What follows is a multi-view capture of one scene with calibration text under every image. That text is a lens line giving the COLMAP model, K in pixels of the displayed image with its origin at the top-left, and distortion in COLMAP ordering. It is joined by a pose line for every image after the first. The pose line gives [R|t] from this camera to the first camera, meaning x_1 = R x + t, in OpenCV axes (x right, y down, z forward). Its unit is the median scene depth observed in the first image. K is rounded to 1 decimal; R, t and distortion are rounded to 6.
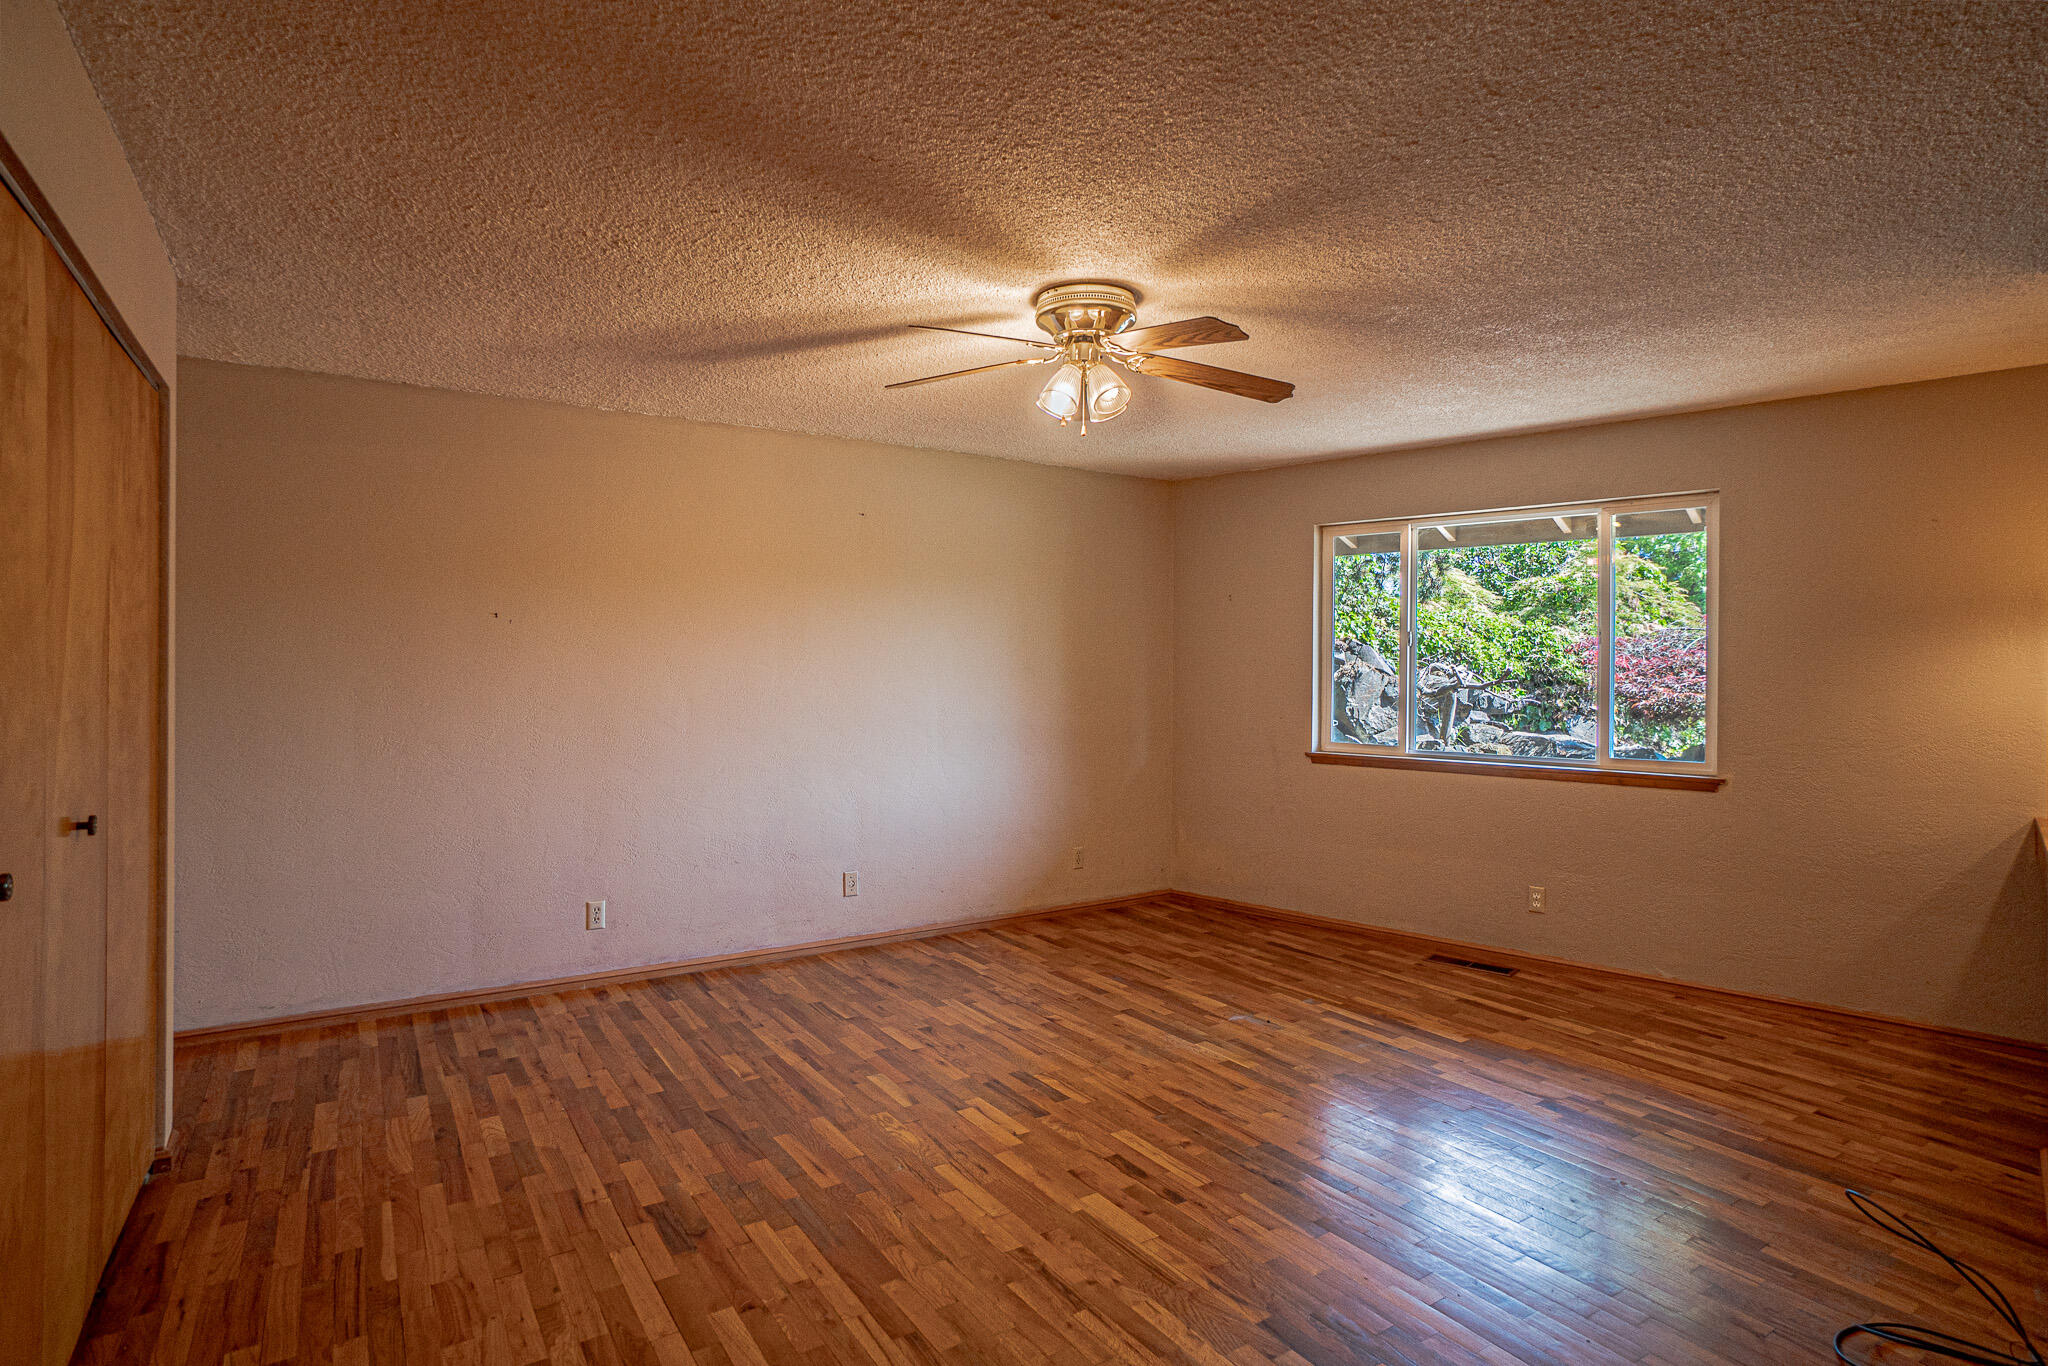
lens RADIAL K [[1046.5, 0, 1019.7], [0, 1046.5, 674.2], [0, 0, 1]] dist [-0.010152, 0.002433]
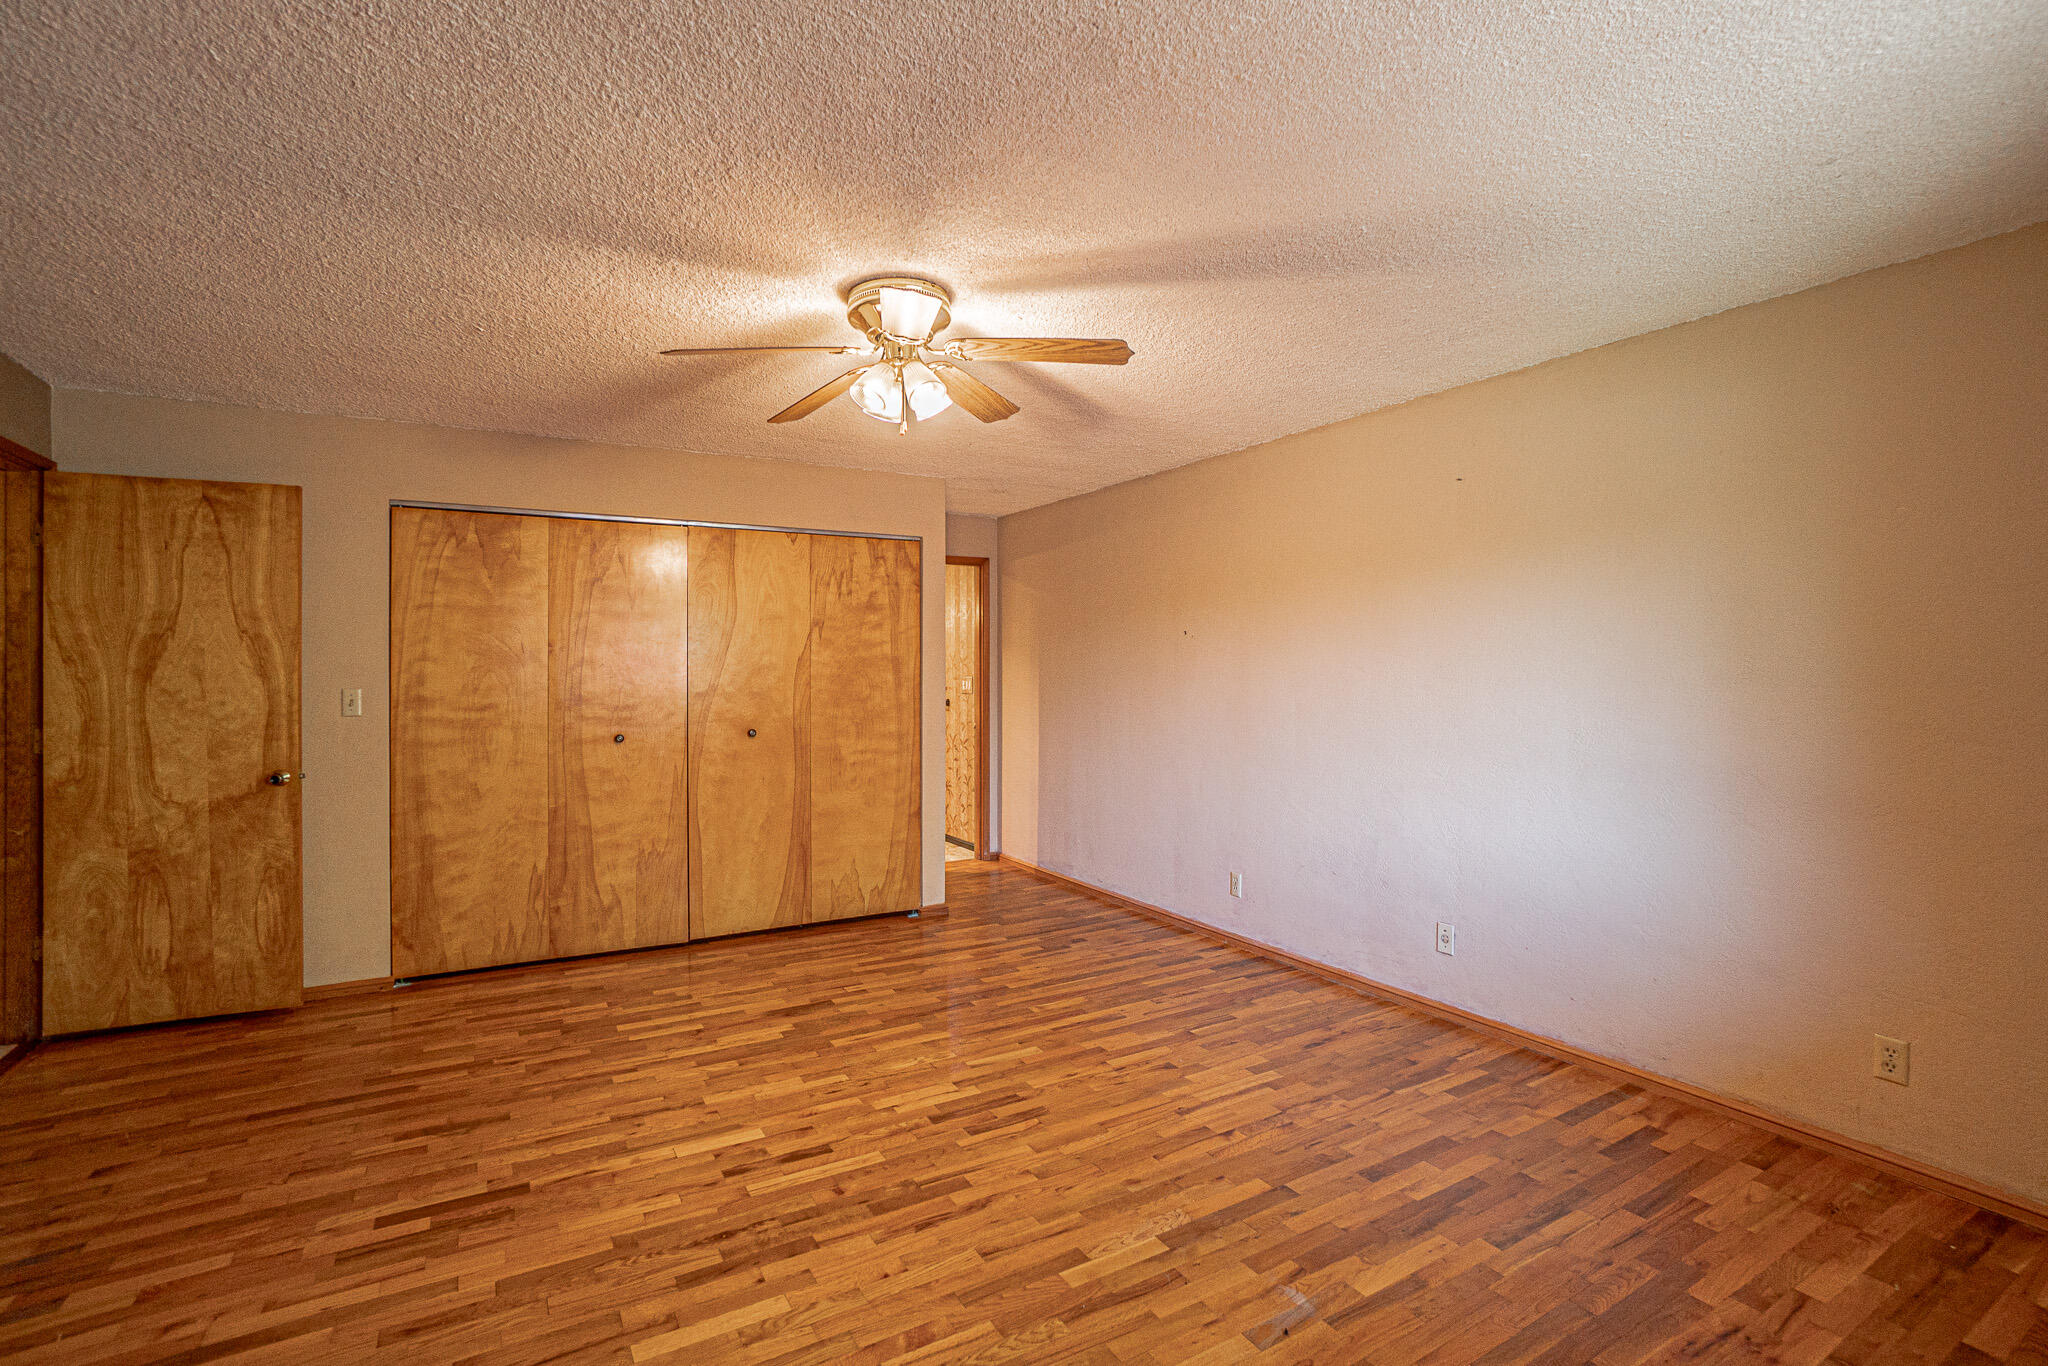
lens RADIAL K [[916.7, 0, 1009.9], [0, 916.7, 675.7], [0, 0, 1]] dist [-0.029340, 0.005883]
pose [[-0.051307, -0.008098, -0.998650, 0.727761], [0.000902, 0.999966, -0.008155, 0.004020], [0.998683, -0.001319, -0.051298, 0.914698]]
